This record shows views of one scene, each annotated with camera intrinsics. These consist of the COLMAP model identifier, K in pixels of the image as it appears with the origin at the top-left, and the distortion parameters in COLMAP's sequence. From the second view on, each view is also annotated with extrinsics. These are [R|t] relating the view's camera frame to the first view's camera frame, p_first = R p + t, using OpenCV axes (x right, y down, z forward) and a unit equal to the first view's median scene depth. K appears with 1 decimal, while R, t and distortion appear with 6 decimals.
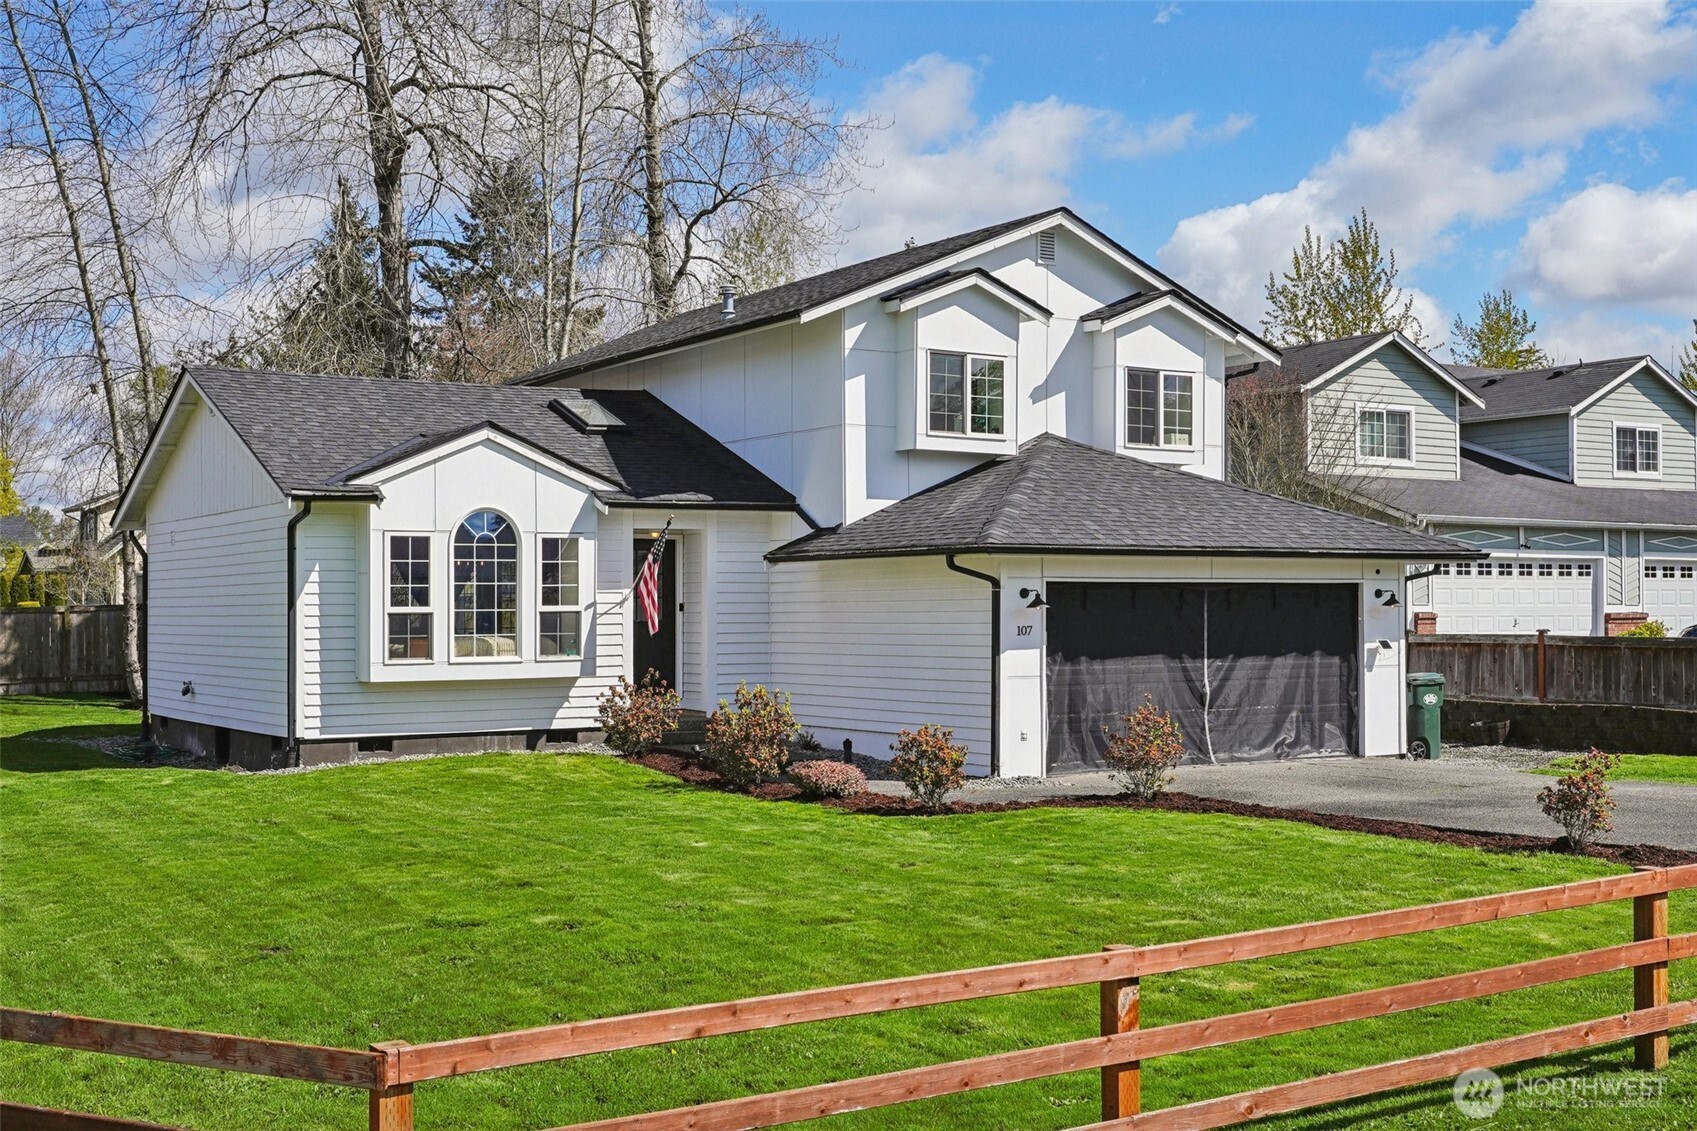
lens RADIAL K [[1929.2, 0, 849.3], [0, 1929.2, 564.9], [0, 0, 1]] dist [0.031804, 0.000000]
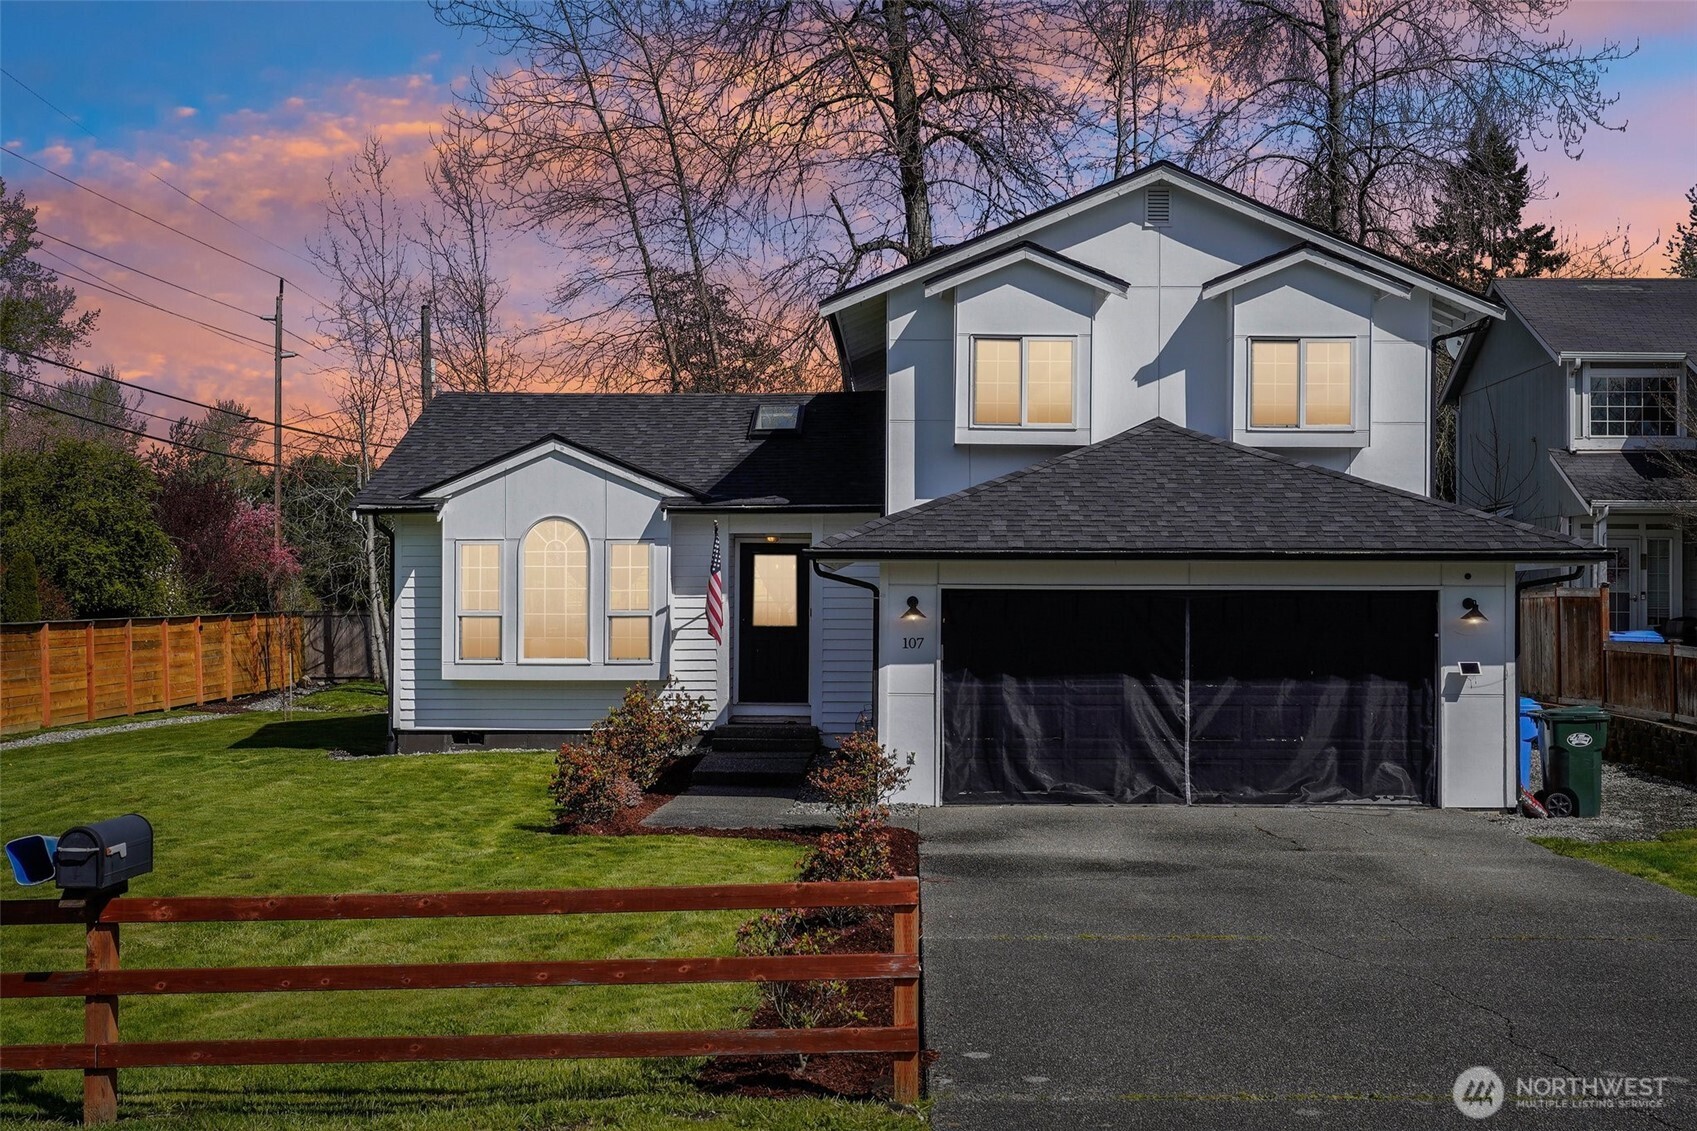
lens RADIAL K [[1929.2, 0, 848.5], [0, 1929.2, 572.1], [0, 0, 1]] dist [0.031804, 0.000000]
pose [[0.845369, -0.001431, -0.534180, 0.489828], [0.005431, 0.999968, 0.005915, -0.004605], [0.534155, -0.007902, 0.845350, 0.192775]]
